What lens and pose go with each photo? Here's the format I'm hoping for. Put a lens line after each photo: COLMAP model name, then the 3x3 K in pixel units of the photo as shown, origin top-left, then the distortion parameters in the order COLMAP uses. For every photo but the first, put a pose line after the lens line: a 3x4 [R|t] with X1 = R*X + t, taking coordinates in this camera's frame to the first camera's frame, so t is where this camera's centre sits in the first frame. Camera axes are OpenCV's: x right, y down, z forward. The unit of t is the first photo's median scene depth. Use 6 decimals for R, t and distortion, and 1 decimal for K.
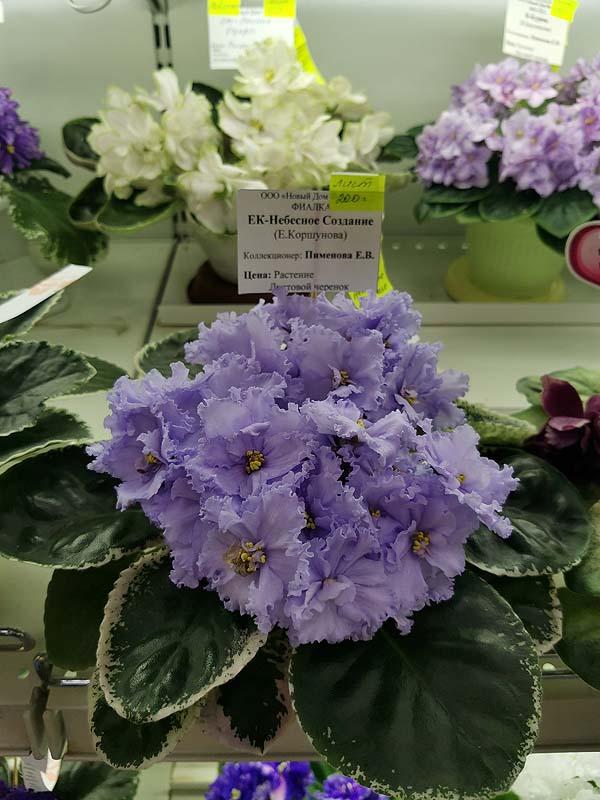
lens RADIAL K [[605.2, 0, 300.0], [0, 605.2, 400.0], [0, 0, 1]] dist [-0.090003, 0.001684]
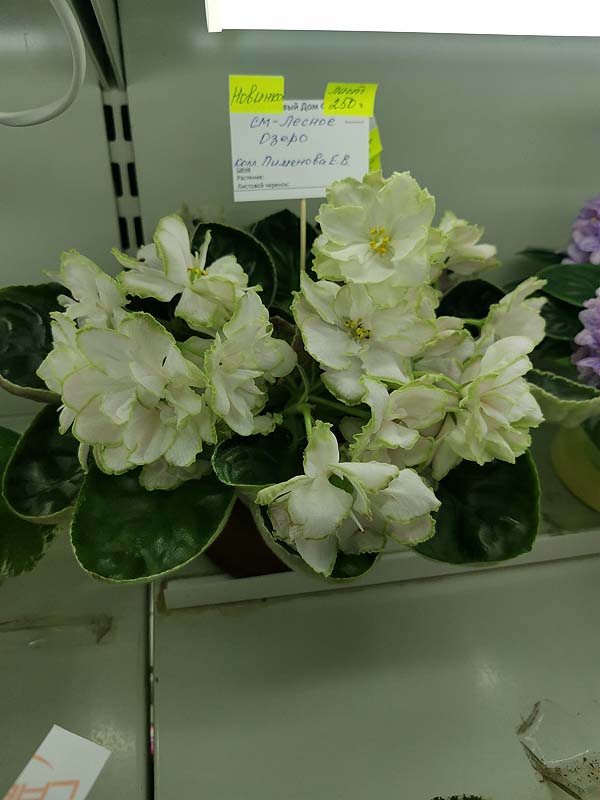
lens RADIAL K [[605.2, 0, 300.0], [0, 605.2, 400.0], [0, 0, 1]] dist [-0.090003, 0.001684]
pose [[0.983988, -0.077915, 0.160303, -0.203559], [0.081540, 0.996539, -0.016151, -0.362531], [-0.158490, 0.028964, 0.986936, 0.419693]]
